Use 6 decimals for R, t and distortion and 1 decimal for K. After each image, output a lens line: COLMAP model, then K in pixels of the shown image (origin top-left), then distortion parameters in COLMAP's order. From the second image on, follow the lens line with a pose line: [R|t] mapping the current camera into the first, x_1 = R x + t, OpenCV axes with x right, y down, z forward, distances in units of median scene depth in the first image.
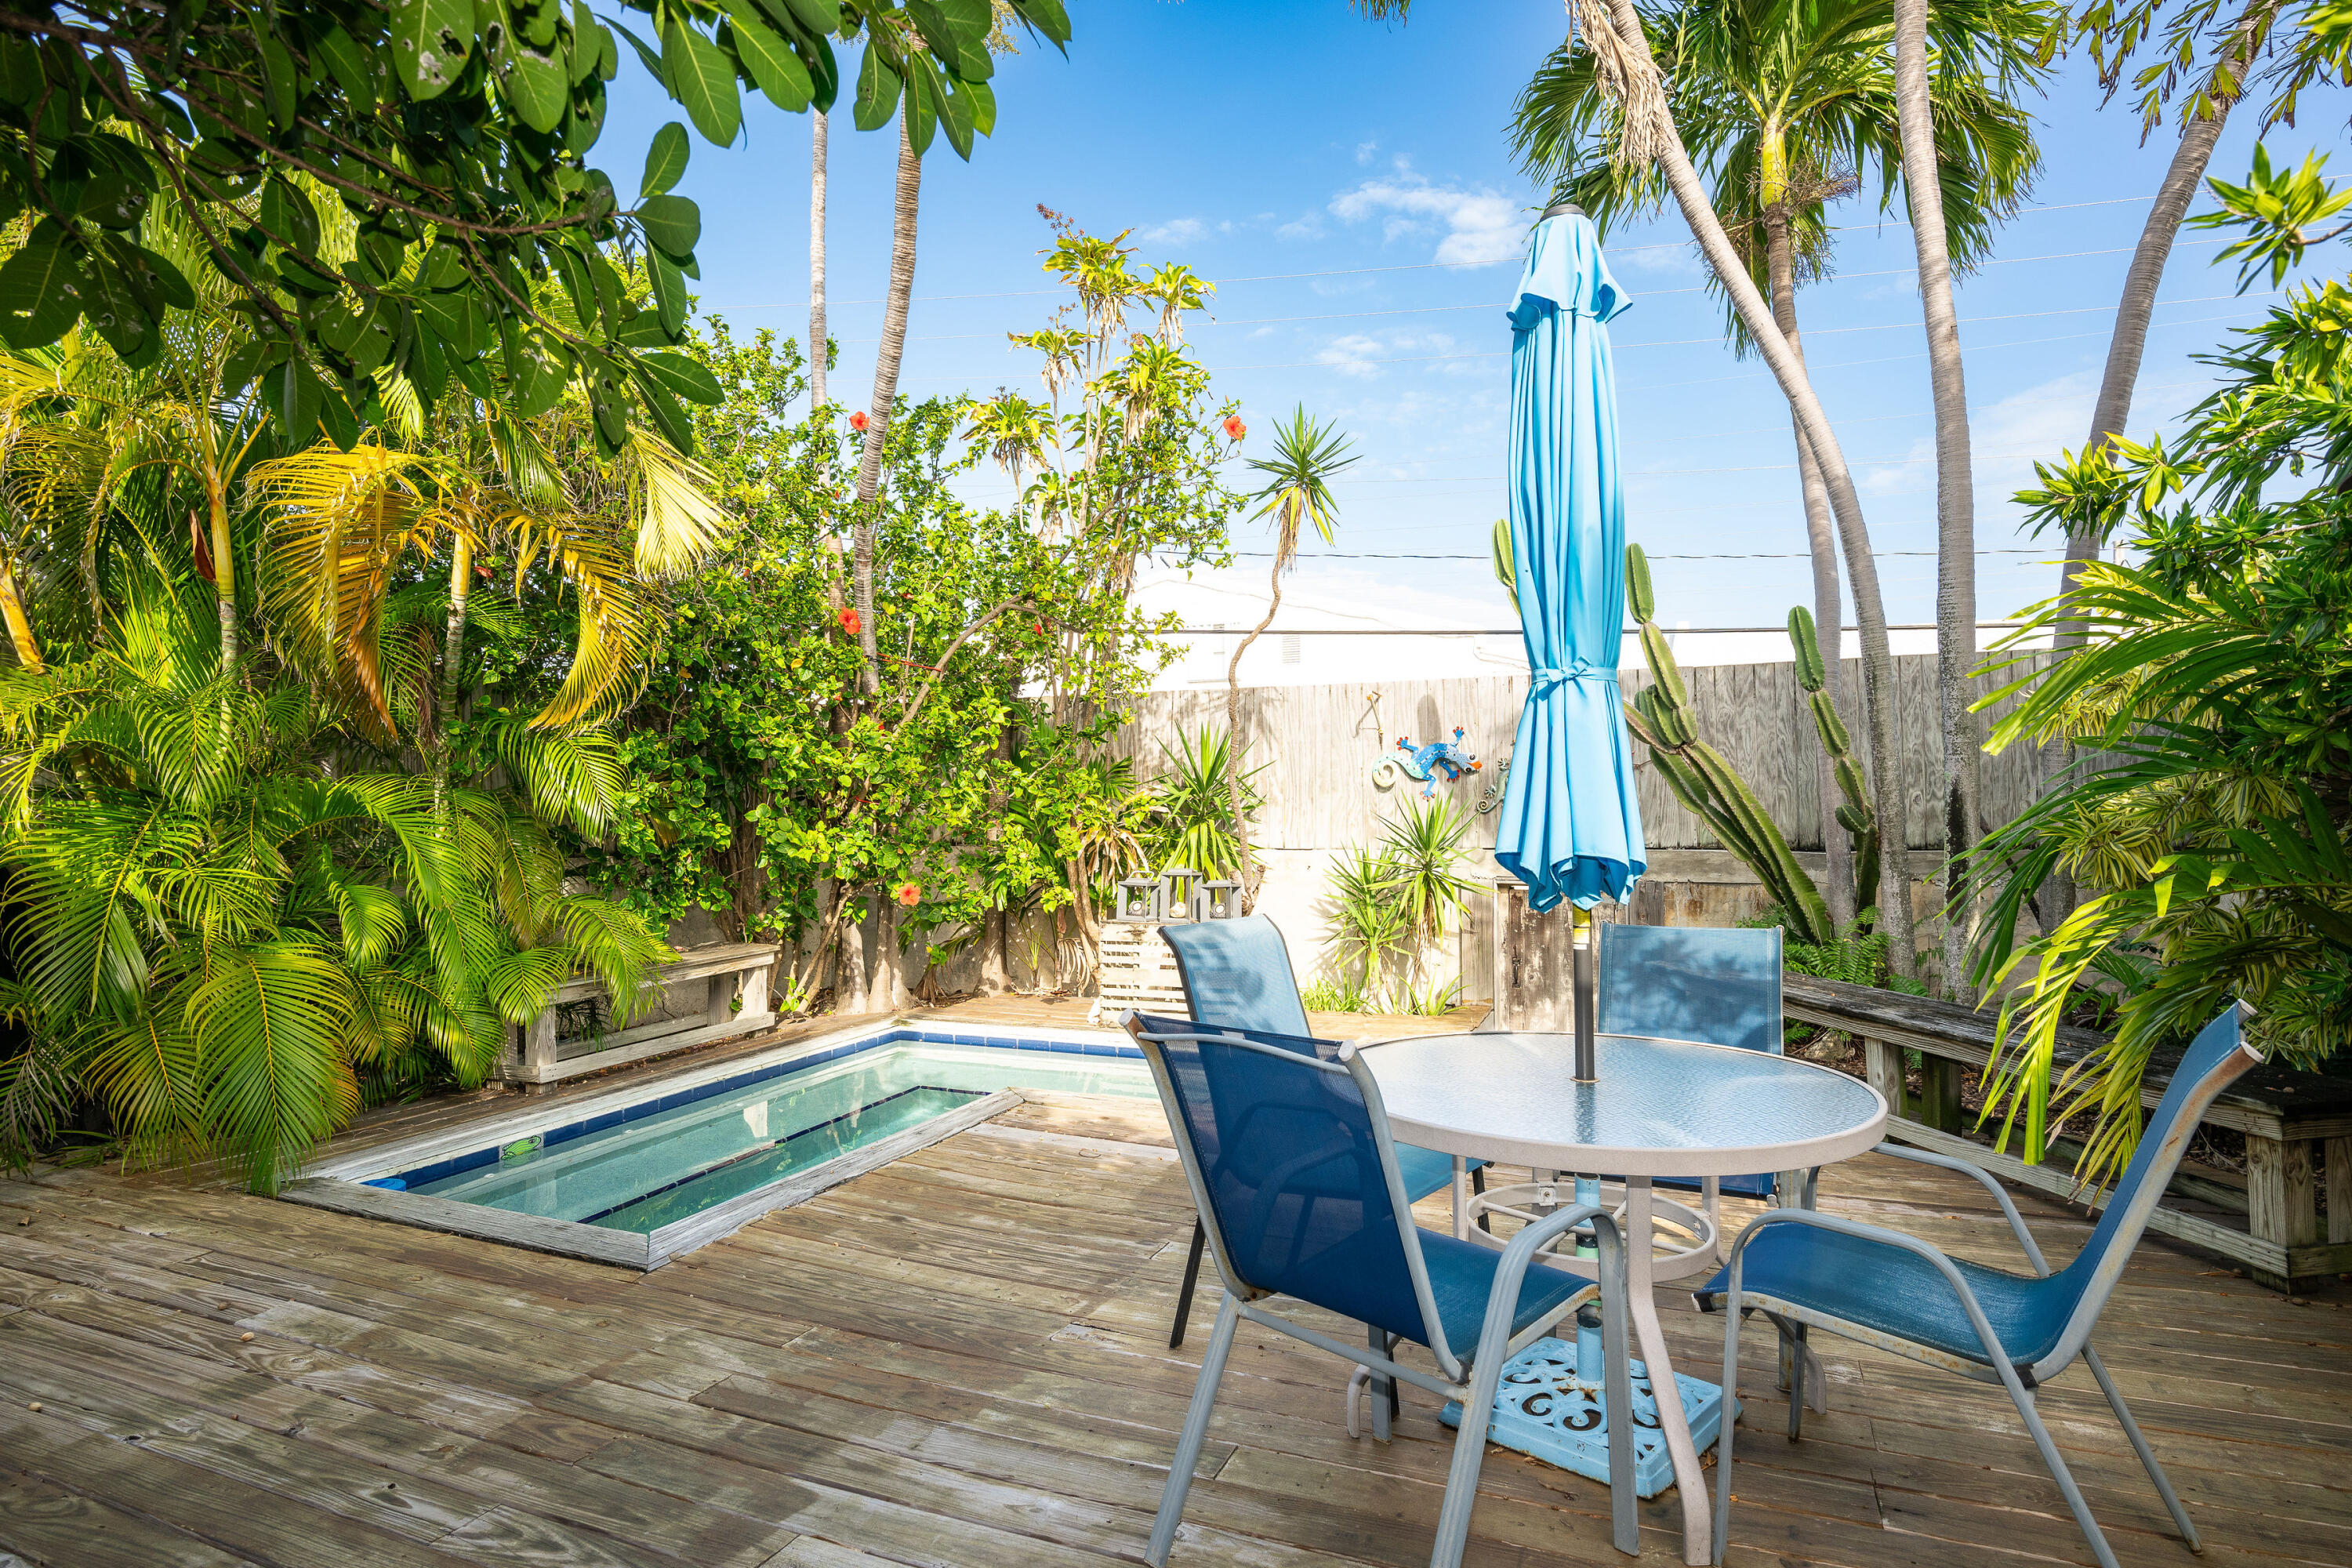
lens RADIAL K [[1259.3, 0, 1176.0], [0, 1259.3, 796.2], [0, 0, 1]] dist [-0.006586, 0.000501]
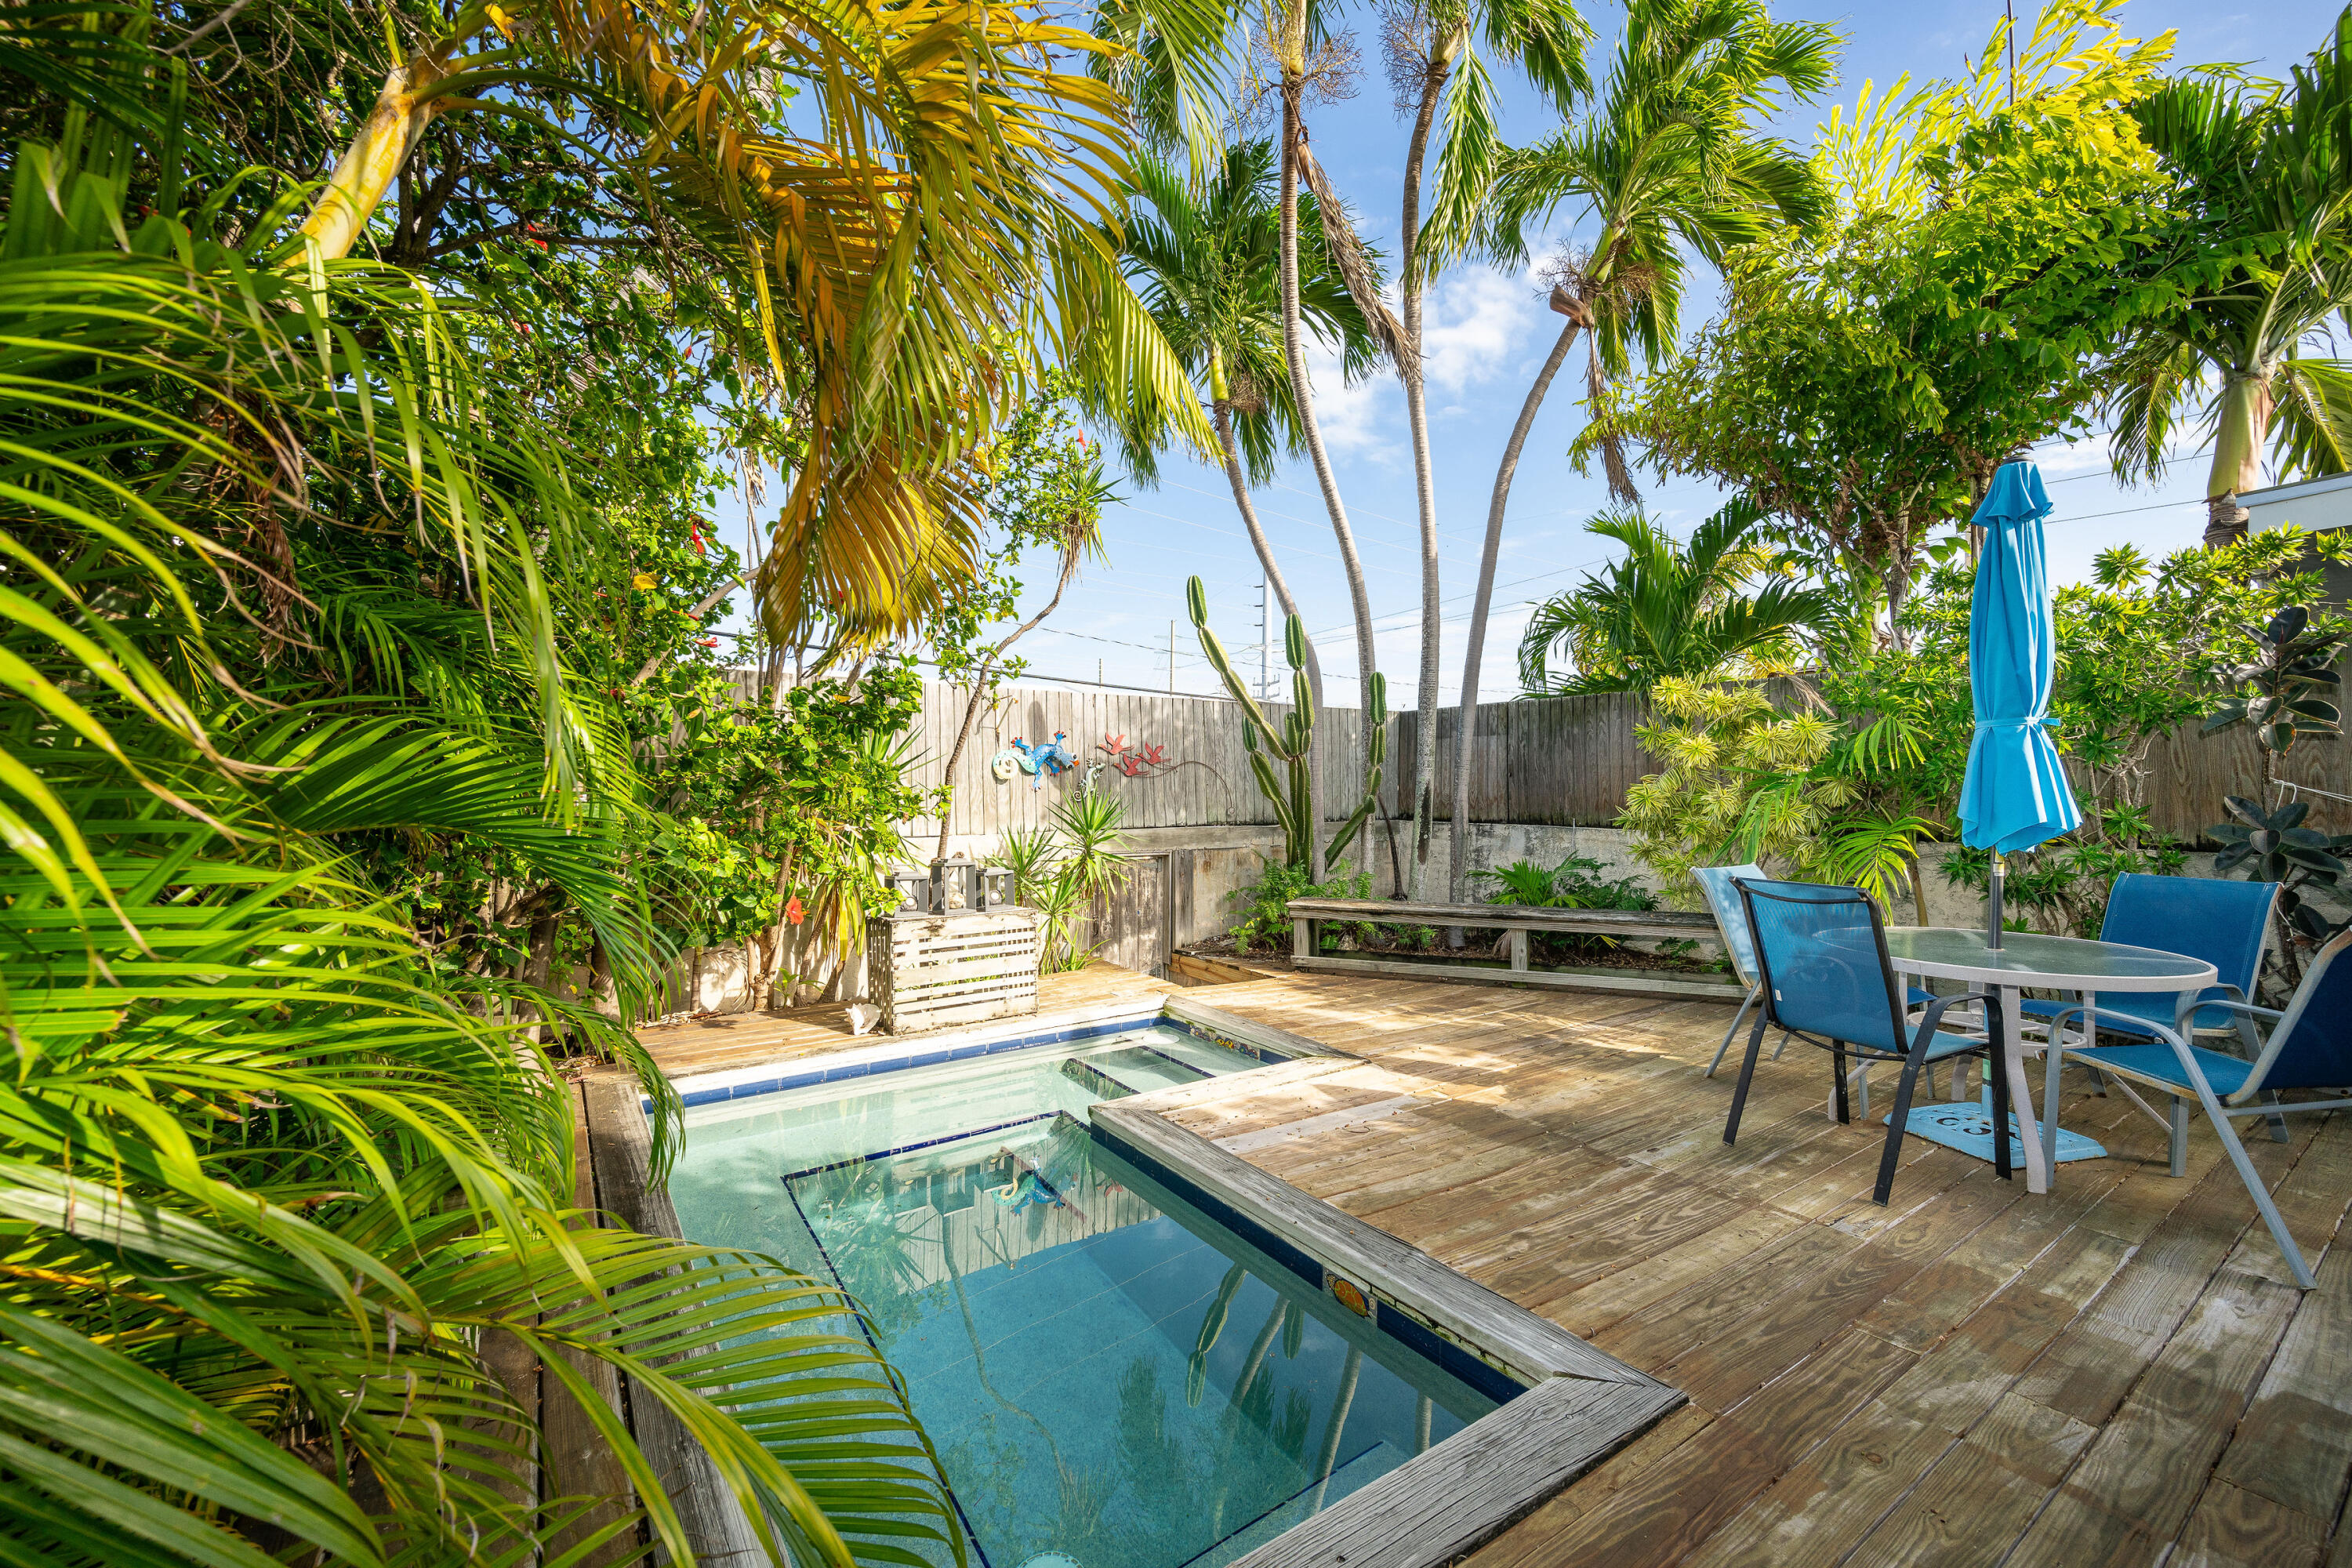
lens RADIAL K [[926.6, 0, 1176.3], [0, 926.6, 789.6], [0, 0, 1]] dist [-0.001856, 0.000206]
pose [[0.548785, 0.007167, 0.835933, -1.118244], [-0.006996, 0.999968, -0.003981, 0.010774], [-0.835934, -0.003663, 0.548818, 0.996640]]
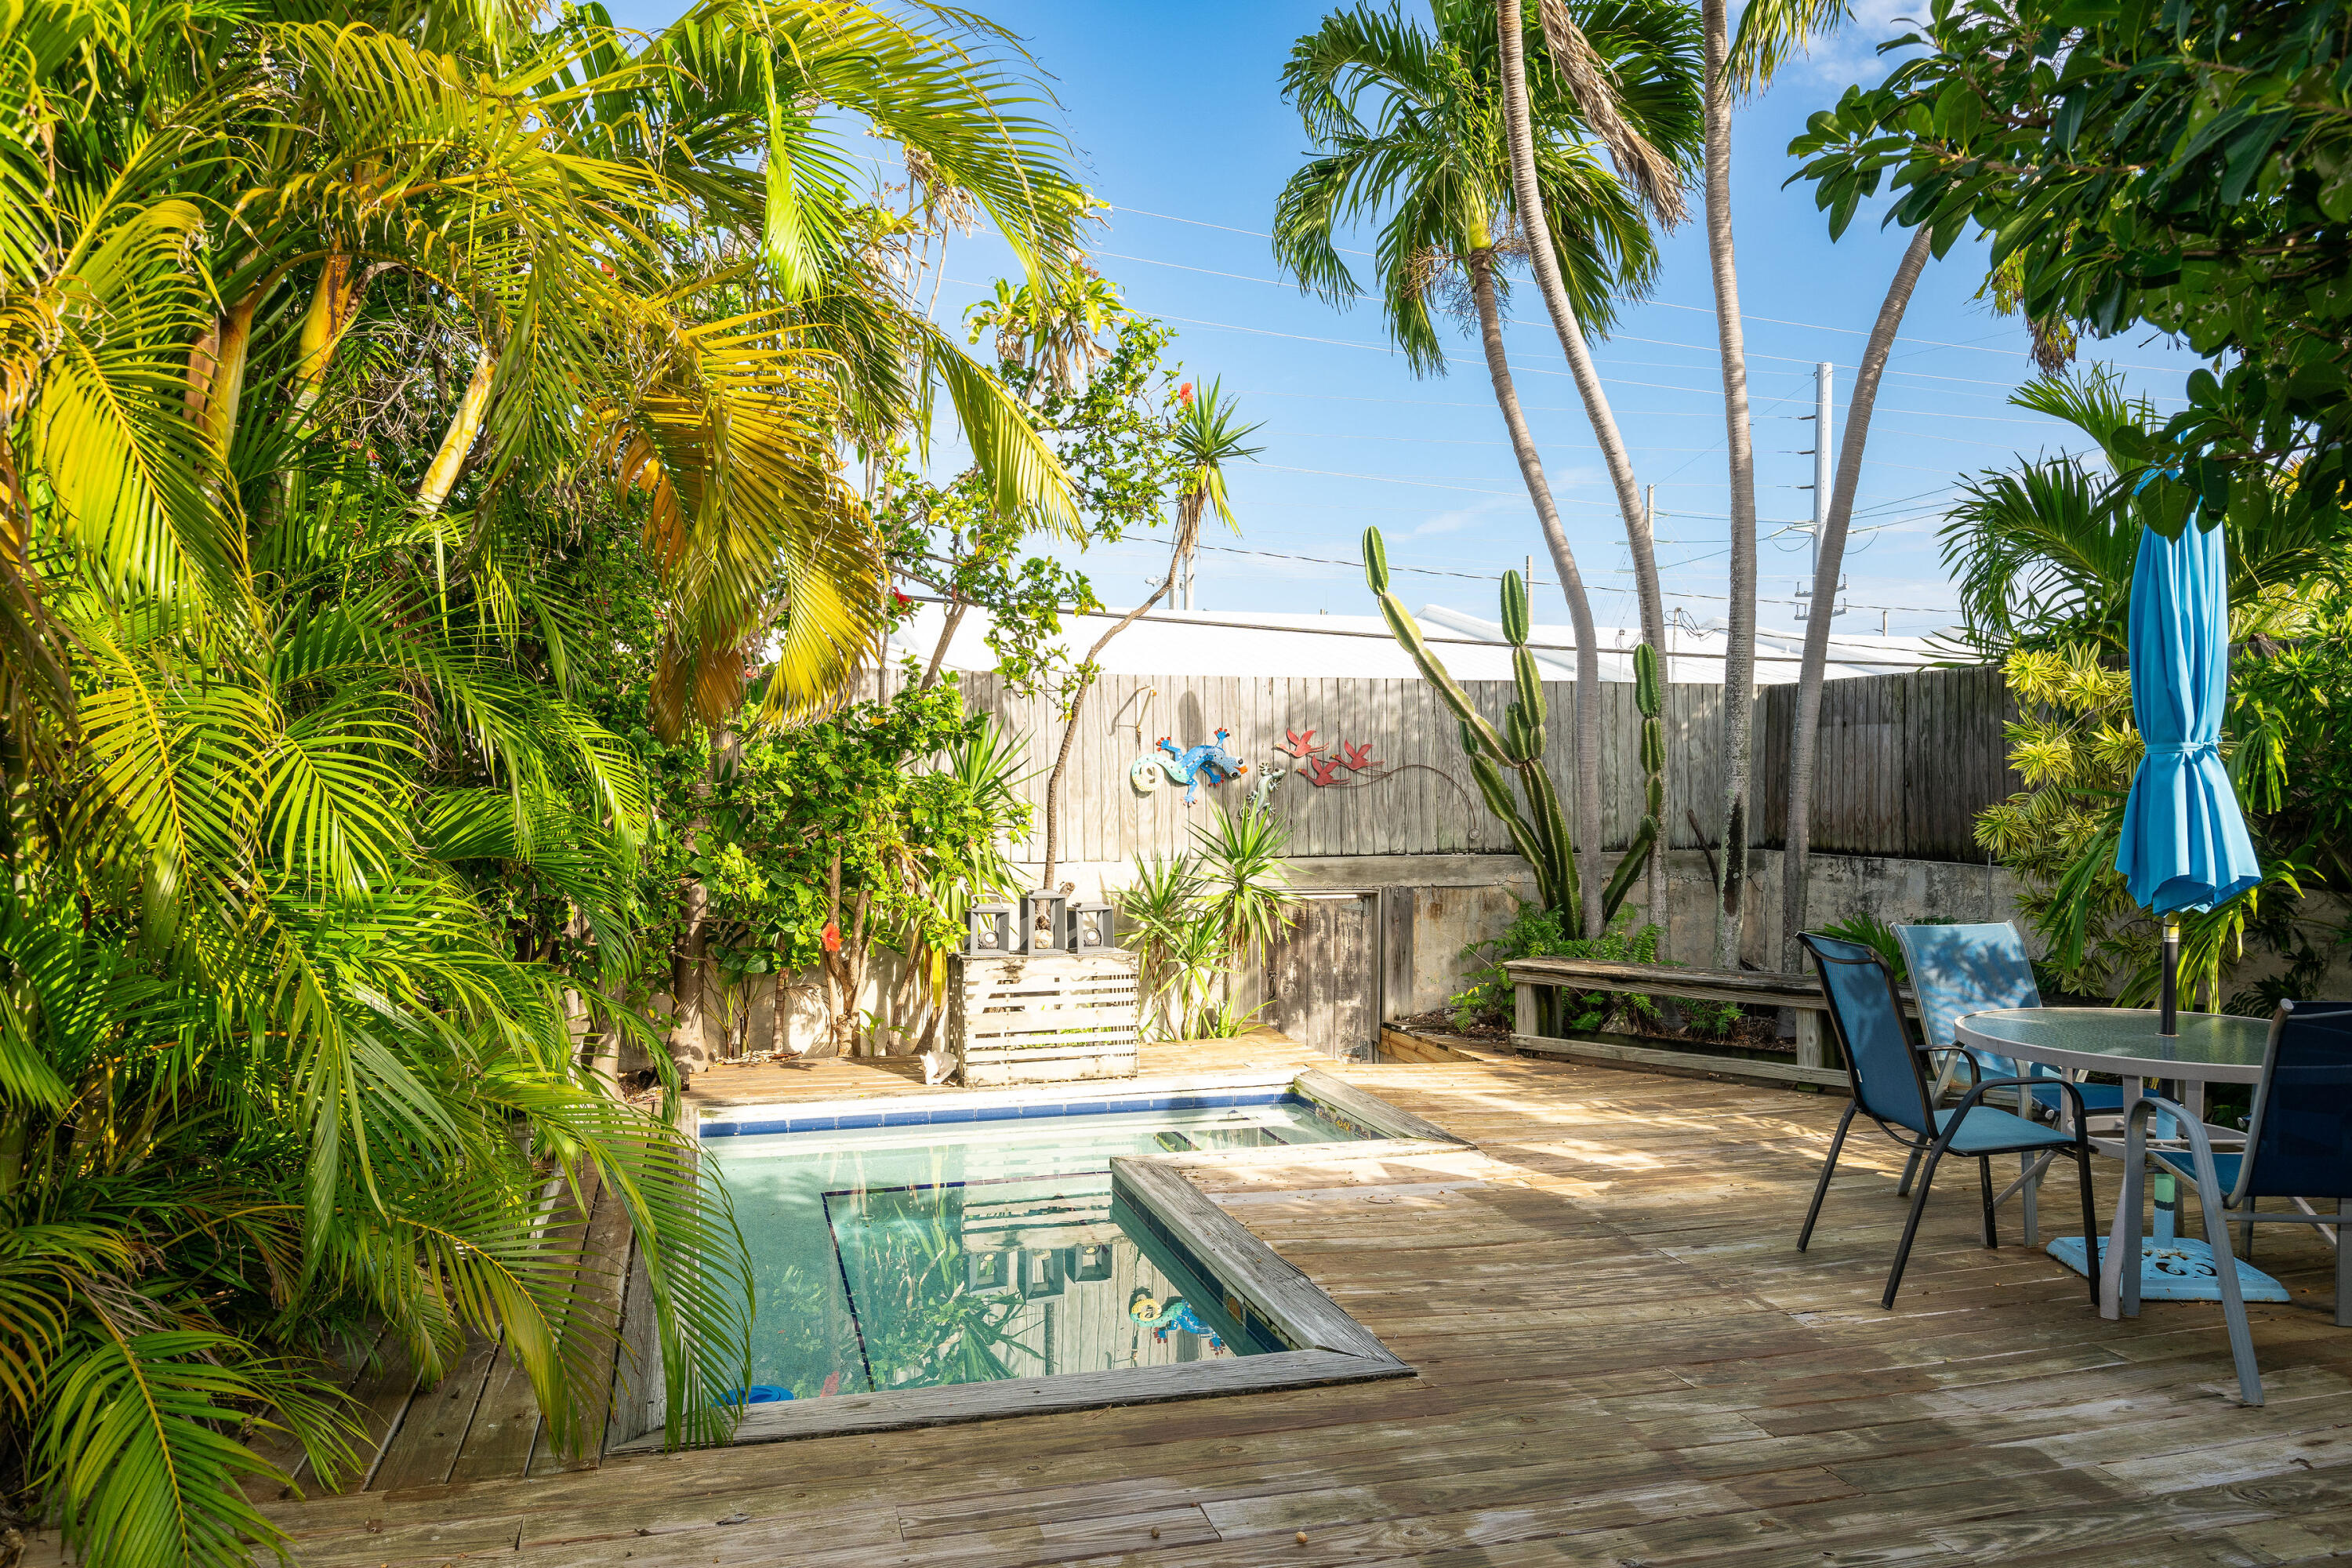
lens RADIAL K [[1575.1, 0, 1173.5], [0, 1575.1, 778.1], [0, 0, 1]] dist [-0.010328, 0.005858]
pose [[0.777297, 0.010620, 0.629044, -1.303872], [-0.010987, 0.999934, -0.003304, -0.033220], [-0.629038, -0.004343, 0.777363, 0.269013]]
